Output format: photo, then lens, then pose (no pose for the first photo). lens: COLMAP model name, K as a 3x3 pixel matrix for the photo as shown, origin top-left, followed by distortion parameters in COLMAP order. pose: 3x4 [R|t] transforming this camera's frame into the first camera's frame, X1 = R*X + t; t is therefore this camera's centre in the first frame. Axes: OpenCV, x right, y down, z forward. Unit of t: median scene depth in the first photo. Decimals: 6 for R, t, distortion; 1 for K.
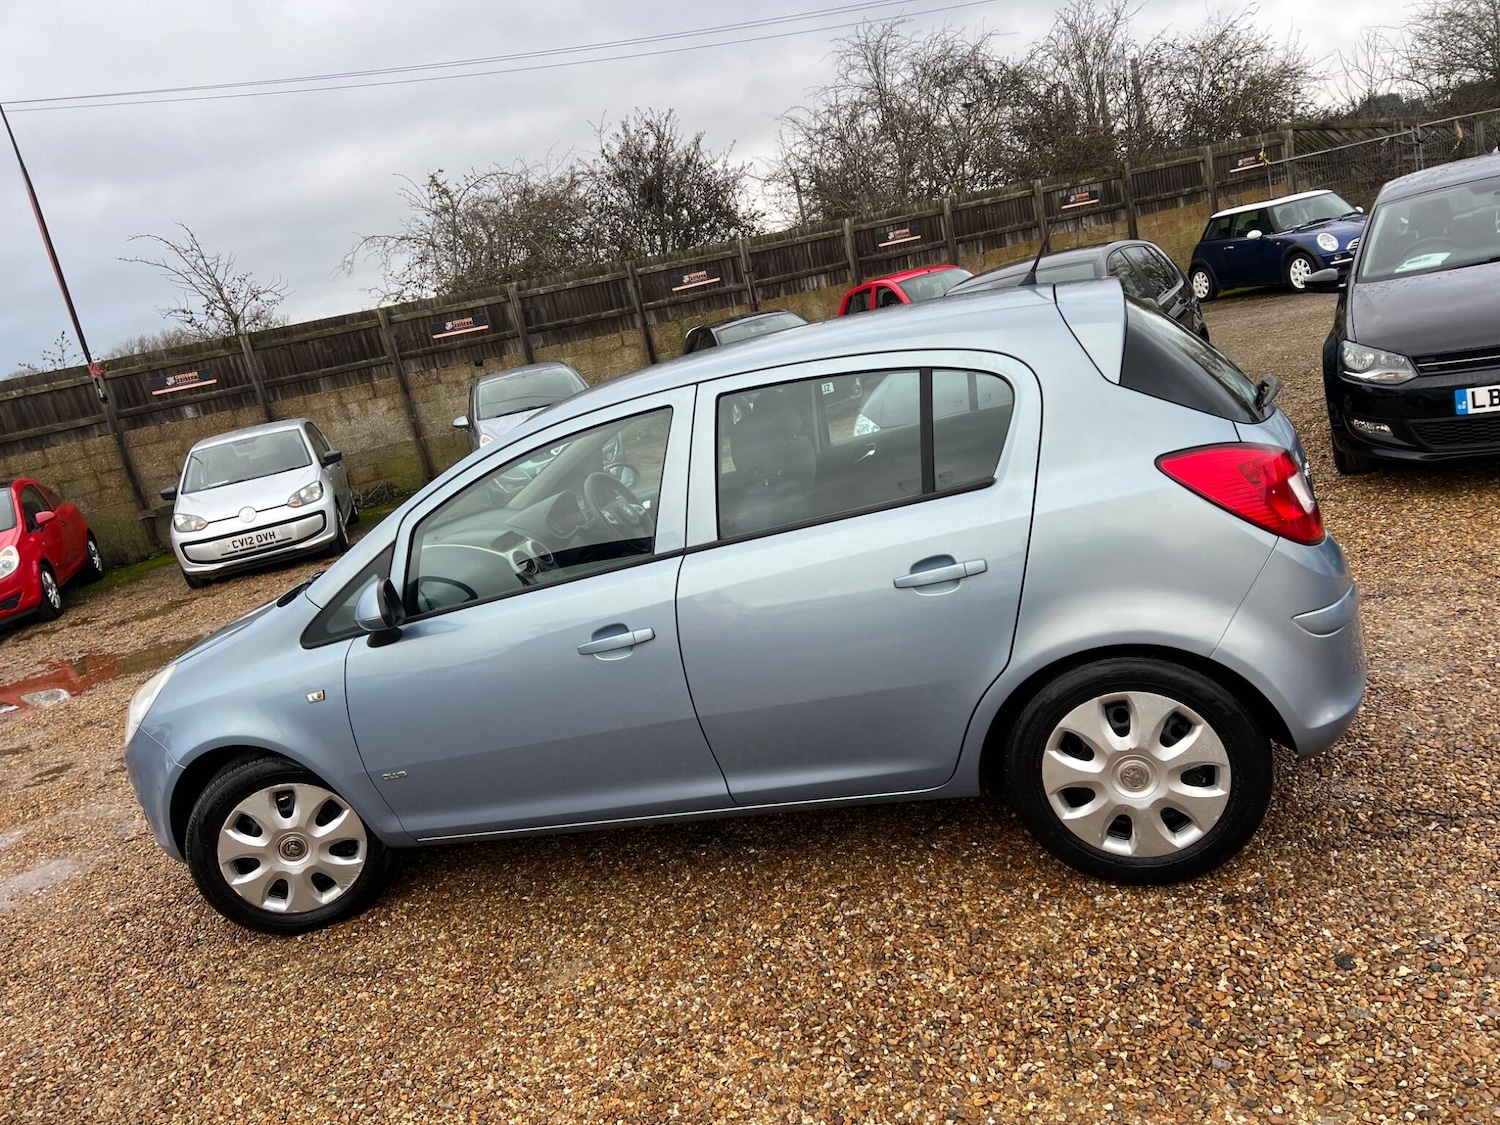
lens RADIAL K [[1125.3, 0, 754.8], [0, 1125.3, 560.0], [0, 0, 1]] dist [0.062324, -0.066729]
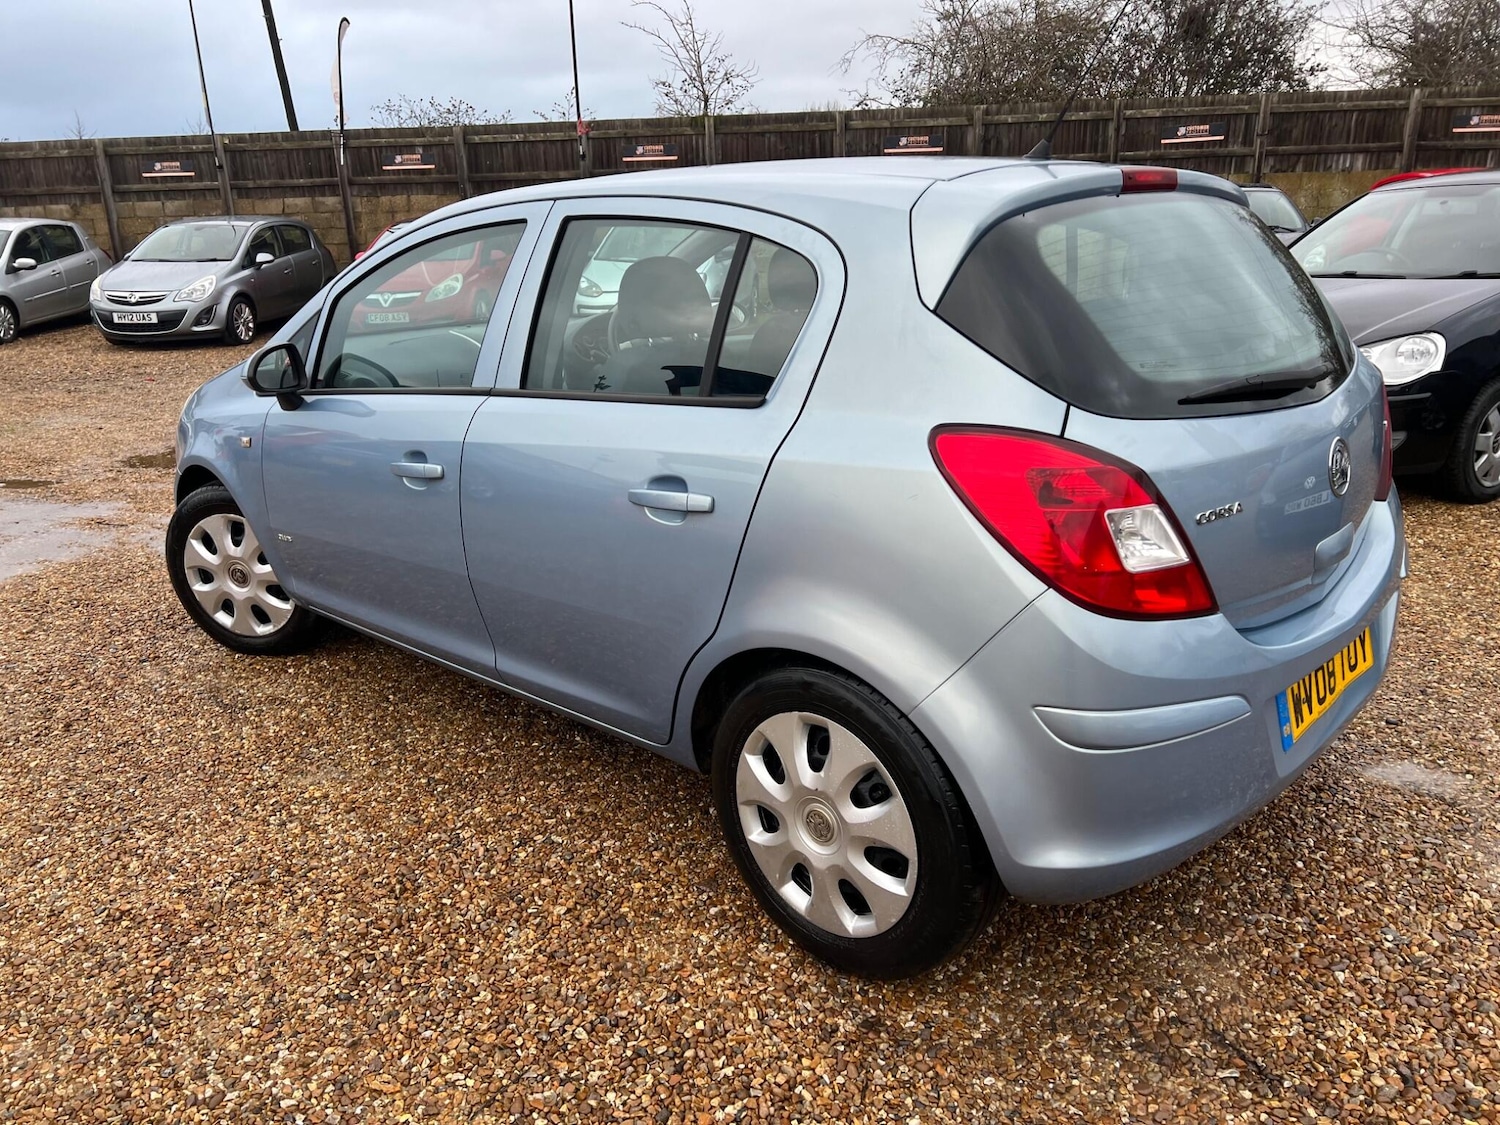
lens RADIAL K [[1125.3, 0, 734.1], [0, 1125.3, 567.4], [0, 0, 1]] dist [0.062324, -0.066729]
pose [[0.865566, 0.317199, -0.387530, 0.098786], [-0.258402, 0.945747, 0.196956, -0.020470], [0.428980, -0.070340, 0.900571, 0.056897]]
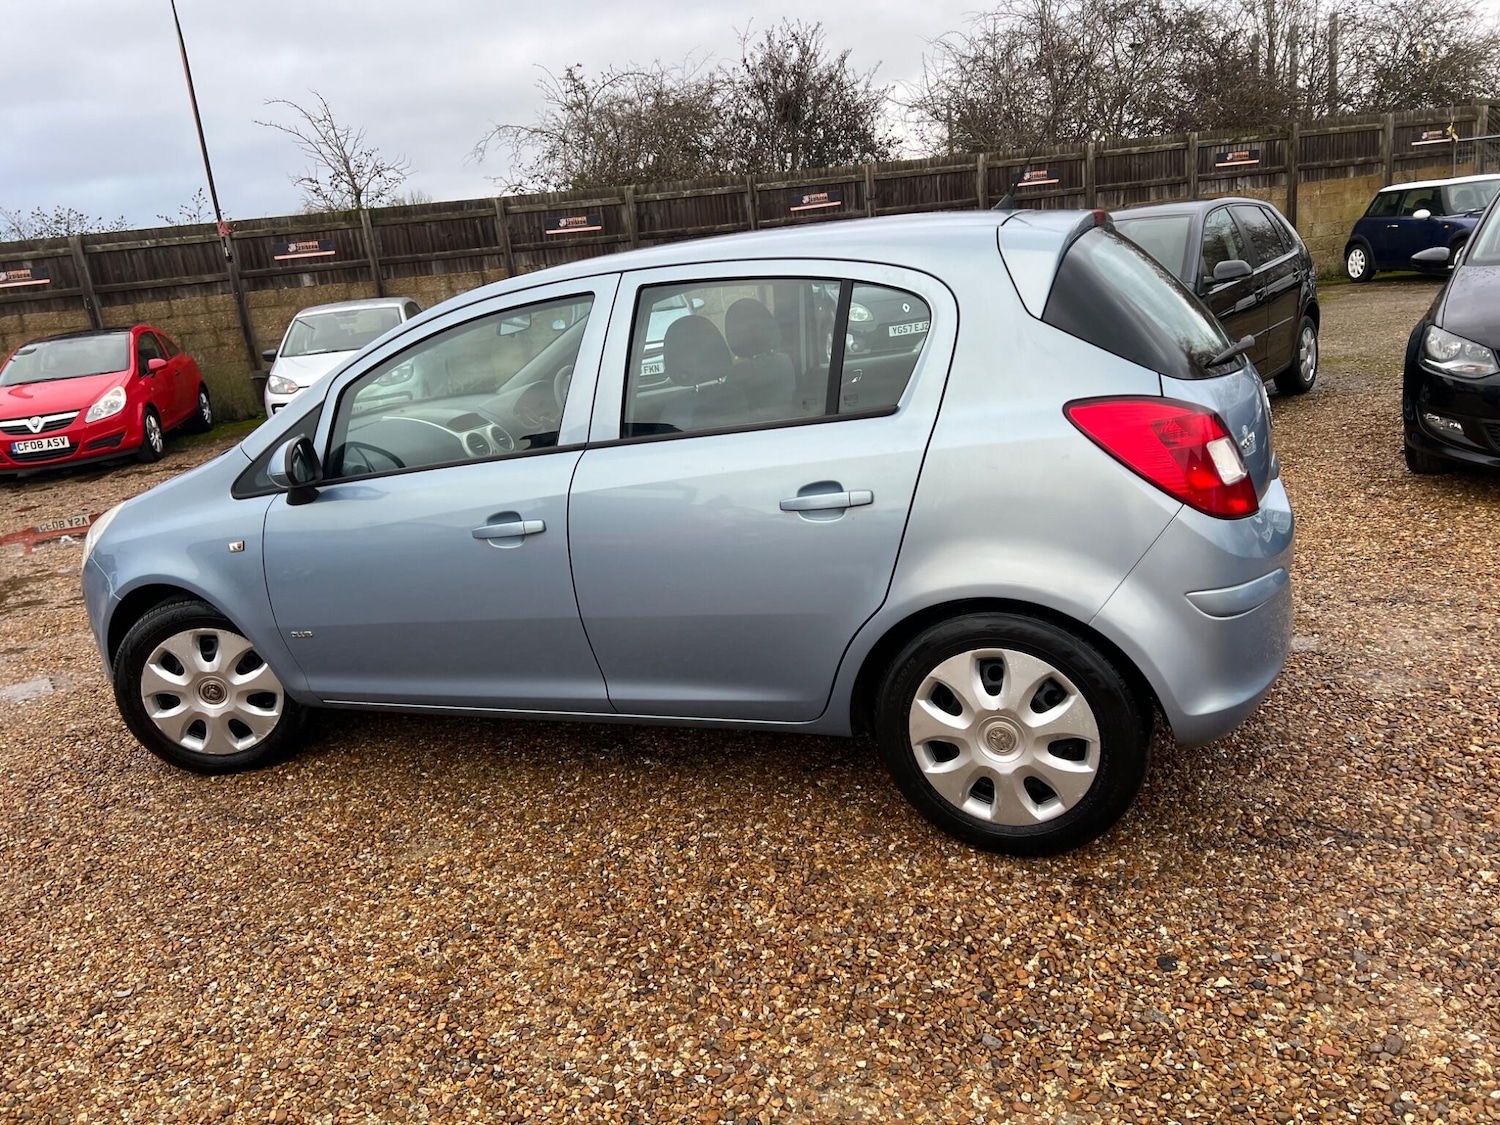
lens RADIAL K [[1125.3, 0, 755.0], [0, 1125.3, 557.6], [0, 0, 1]] dist [0.062324, -0.066729]
pose [[0.986039, 0.134397, -0.098309, 0.038534], [-0.128610, 0.989690, 0.063032, 0.001574], [0.105767, -0.049509, 0.993158, 0.009626]]
